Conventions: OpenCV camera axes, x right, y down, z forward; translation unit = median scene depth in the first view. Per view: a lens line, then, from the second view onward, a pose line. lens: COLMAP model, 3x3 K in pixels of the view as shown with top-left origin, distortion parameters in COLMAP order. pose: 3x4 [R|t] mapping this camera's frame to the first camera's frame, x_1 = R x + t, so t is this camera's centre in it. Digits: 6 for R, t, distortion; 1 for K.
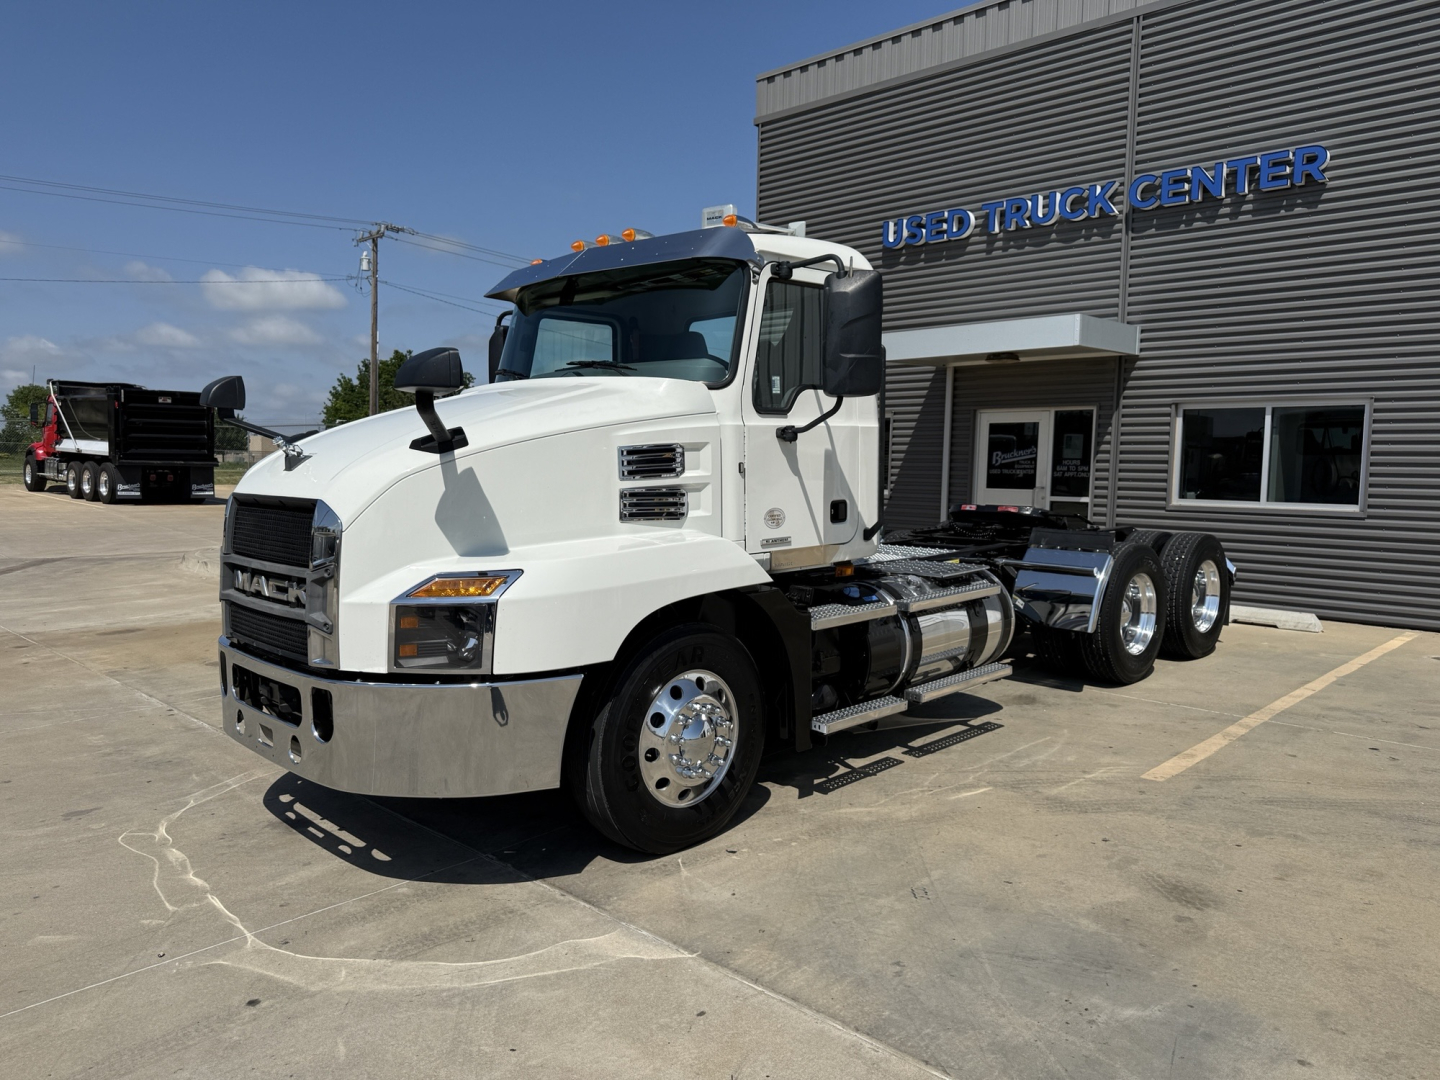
lens RADIAL K [[1011.0, 0, 718.5], [0, 1011.0, 546.8], [0, 0, 1]] dist [0.047264, -0.069279]
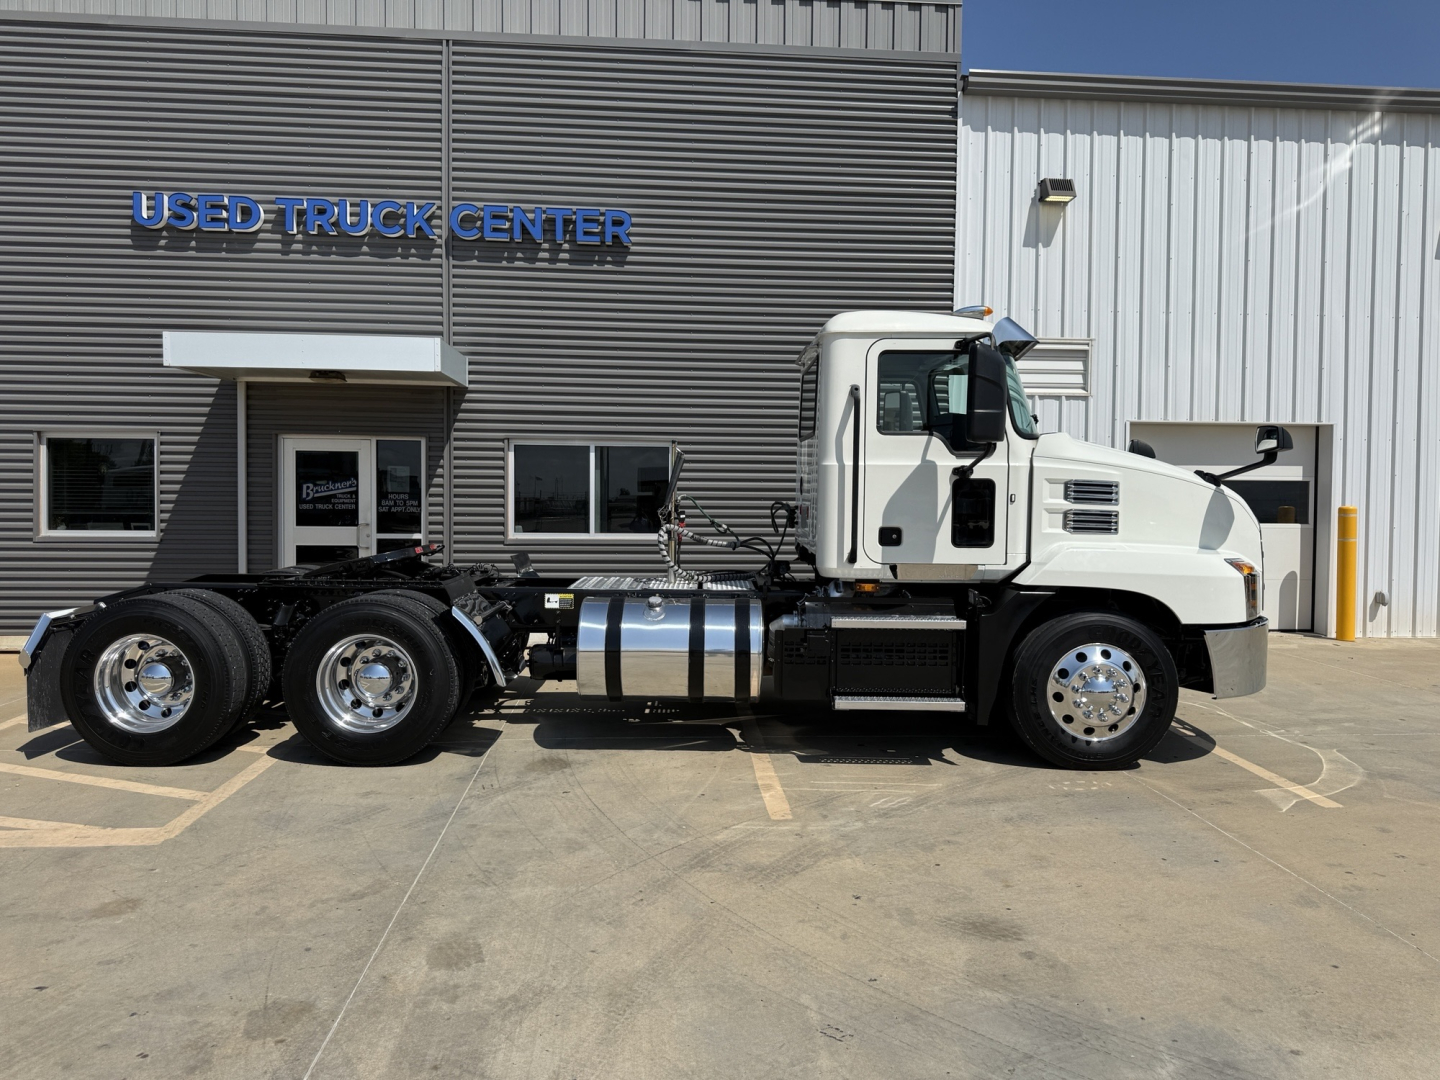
lens RADIAL K [[1011.0, 0, 718.5], [0, 1011.0, 546.8], [0, 0, 1]] dist [0.047264, -0.069279]
pose [[0.668666, -0.038505, 0.742566, -0.166466], [0.062643, 0.998025, -0.004657, -0.016765], [-0.740920, 0.049631, 0.669757, 0.190019]]
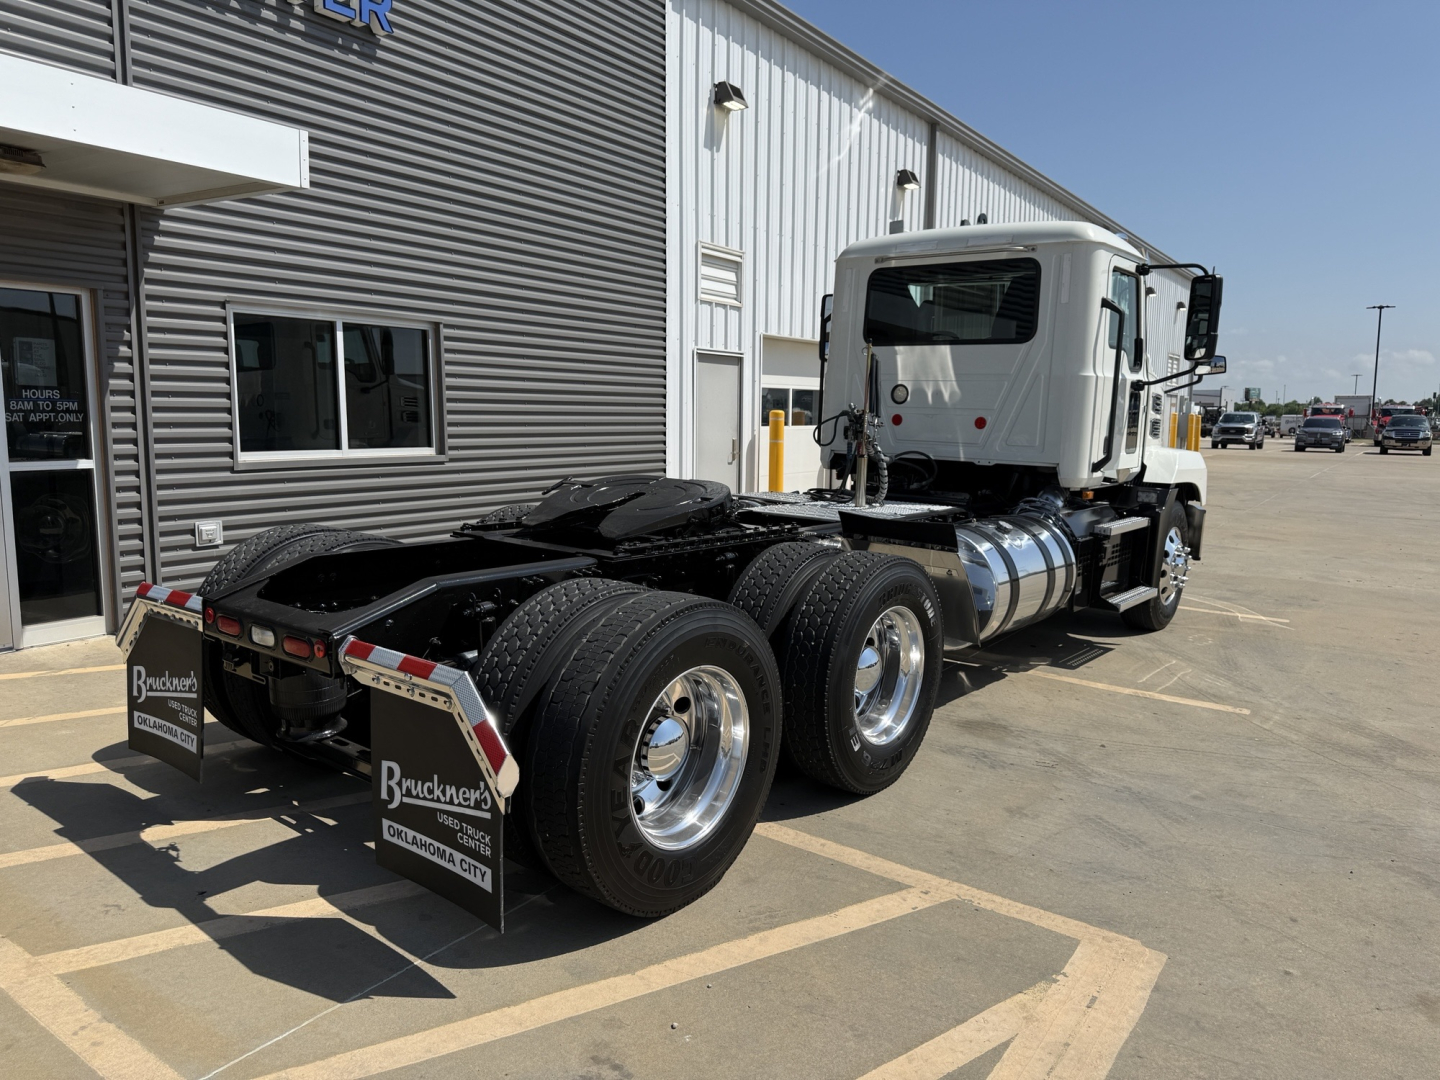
lens RADIAL K [[1007.6, 0, 718.4], [0, 1007.6, 553.2], [0, 0, 1]] dist [0.050268, -0.065249]
pose [[-0.150845, -0.151427, 0.976891, -0.250838], [0.068327, 0.984238, 0.163117, -0.072842], [-0.986193, 0.091353, -0.138121, 0.841554]]
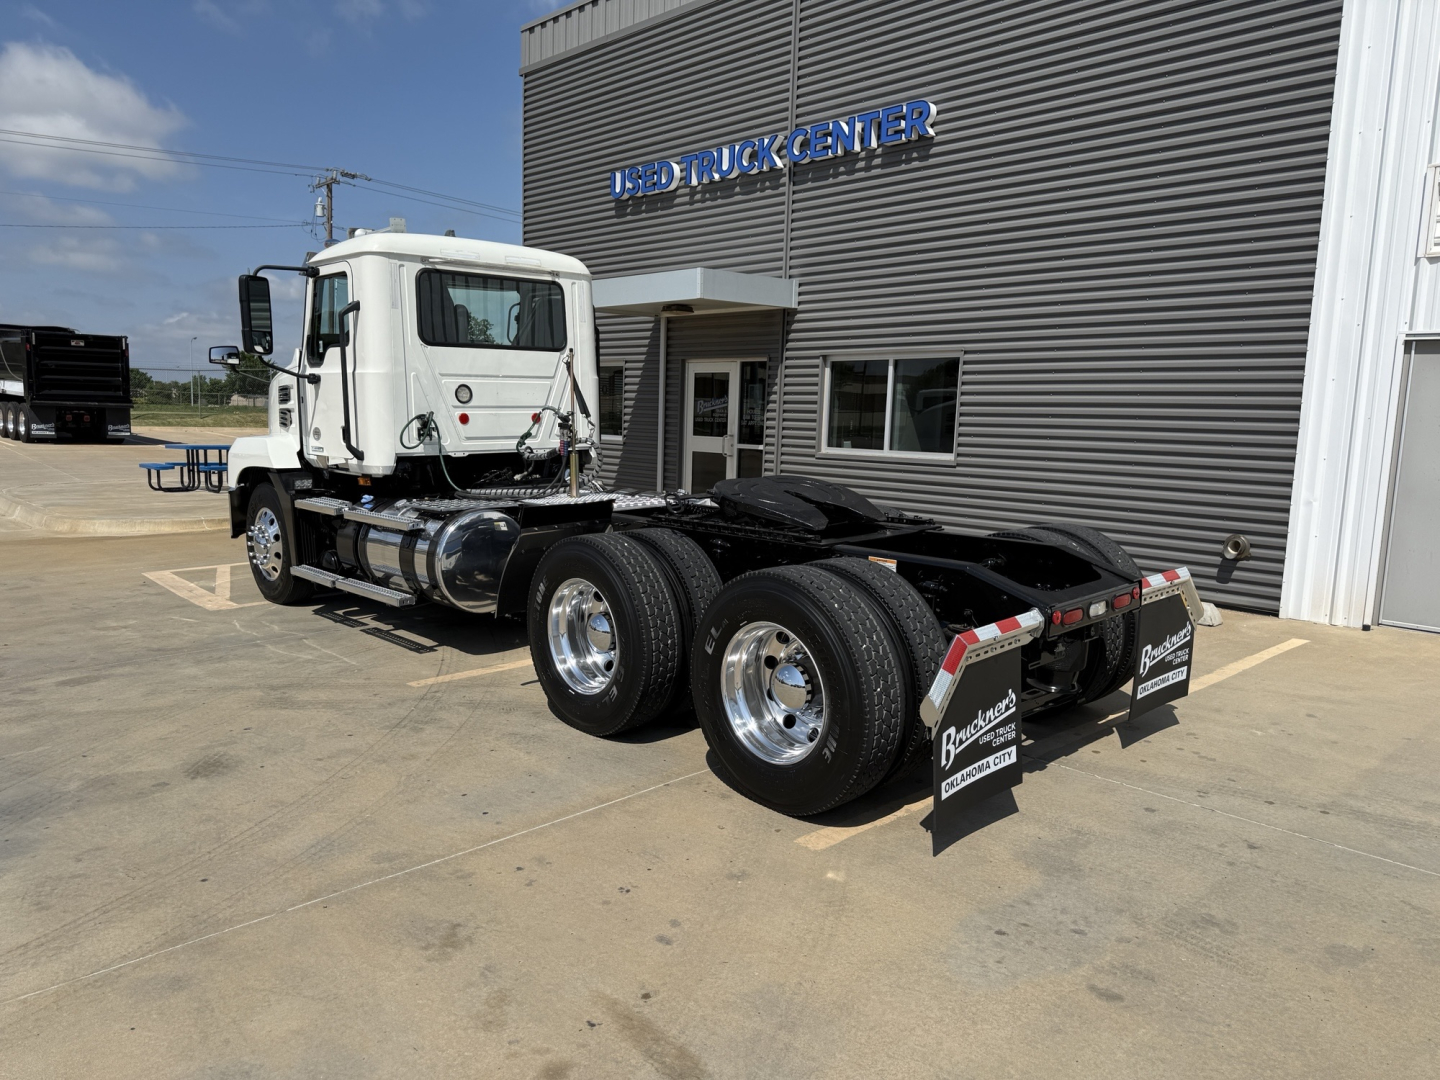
lens RADIAL K [[1007.6, 0, 718.4], [0, 1007.6, 553.2], [0, 0, 1]] dist [0.050268, -0.065249]
pose [[0.999006, 0.017677, -0.040932, 0.406327], [-0.015409, 0.998363, 0.055076, 0.007326], [0.041839, -0.054390, 0.997643, -0.049953]]
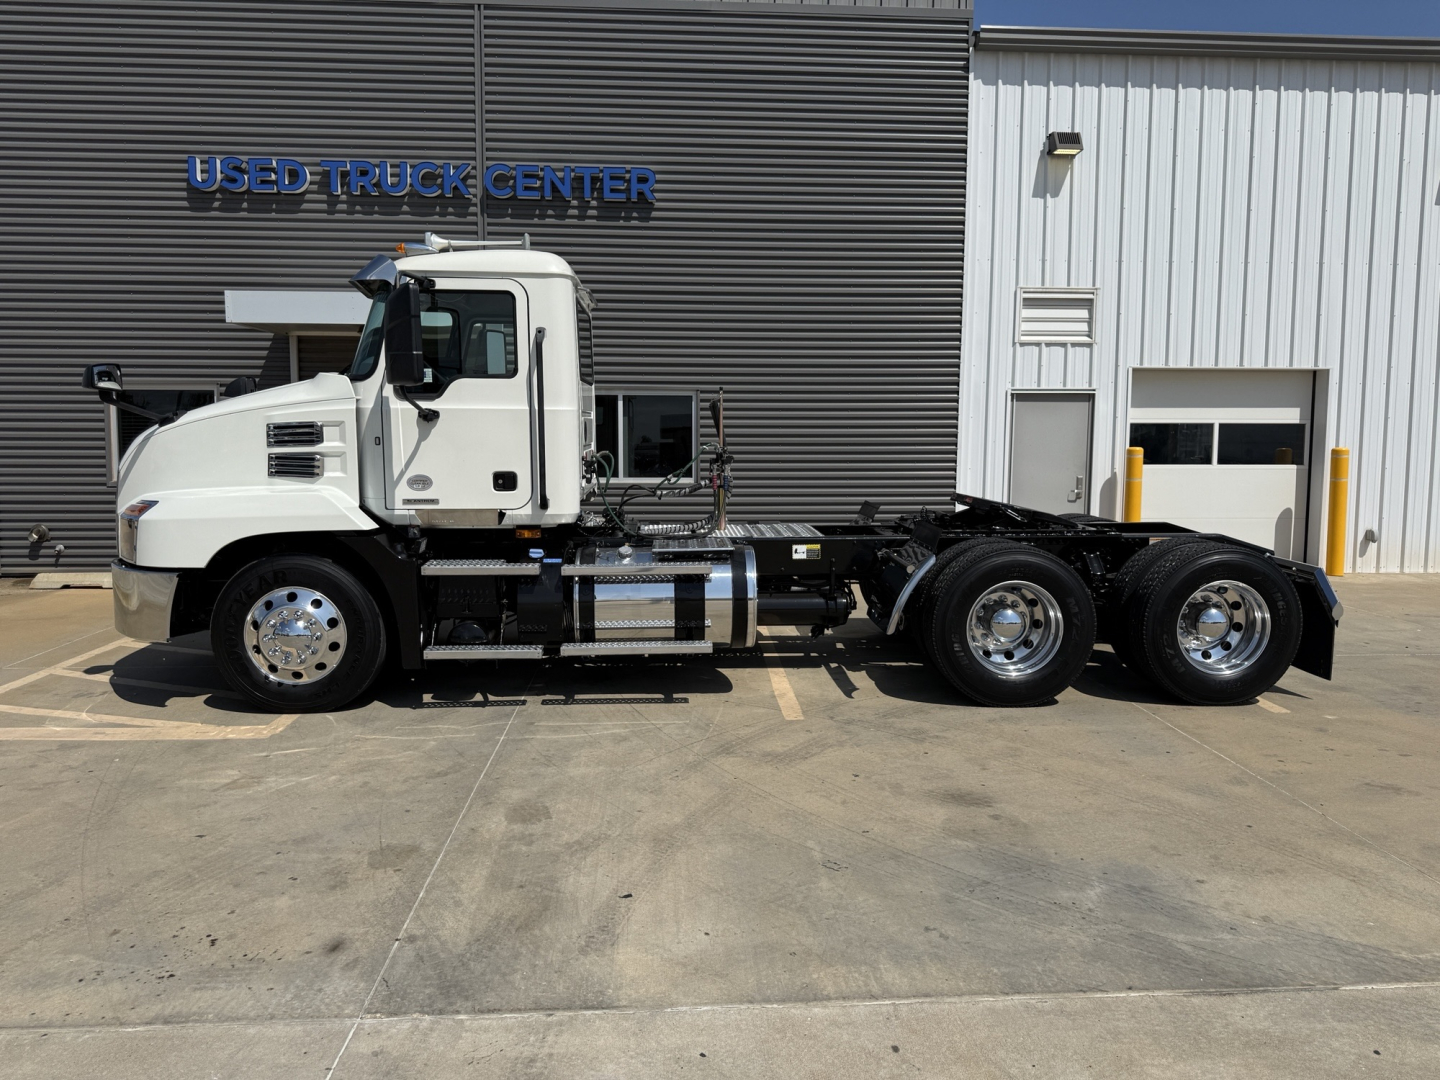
lens RADIAL K [[1011.0, 0, 718.5], [0, 1011.0, 546.8], [0, 0, 1]] dist [0.047264, -0.069279]
pose [[0.683665, -0.079858, 0.725413, -0.220102], [0.066547, 0.996676, 0.047002, -0.012079], [-0.726755, 0.016140, 0.686707, 0.142330]]
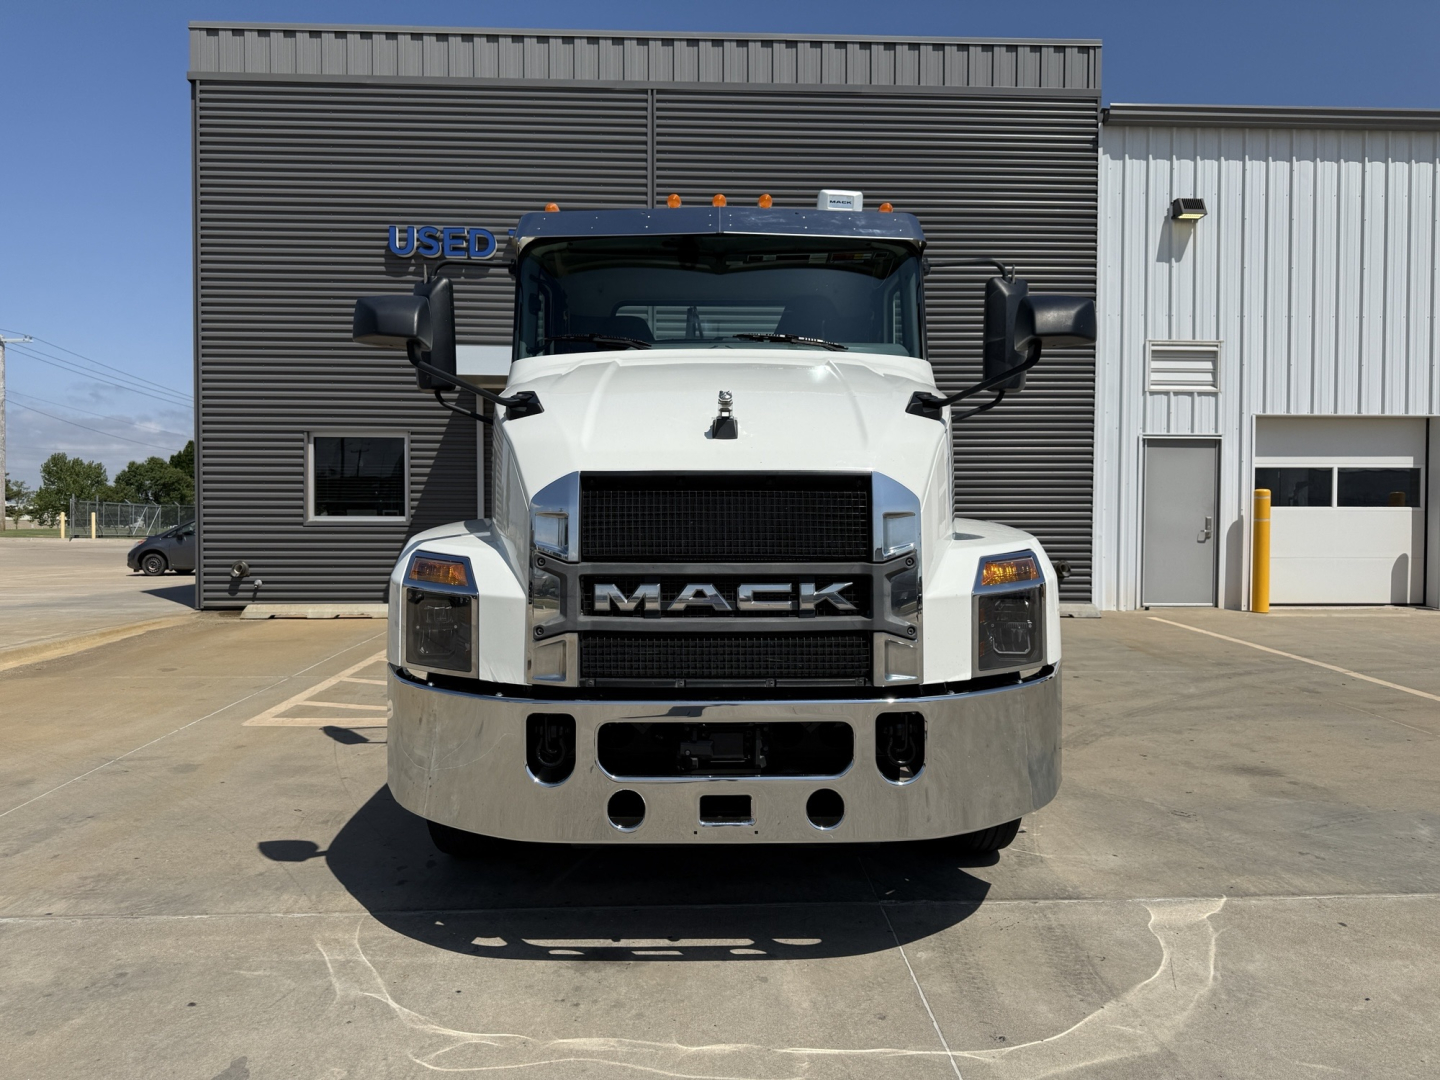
lens RADIAL K [[1012.3, 0, 725.1], [0, 1012.3, 545.9], [0, 0, 1]] dist [0.027241, -0.030904]
pose [[0.698525, -0.034465, 0.714755, -0.372516], [0.066300, 0.997660, -0.016688, 0.006227], [-0.712508, 0.059045, 0.699175, 0.199881]]
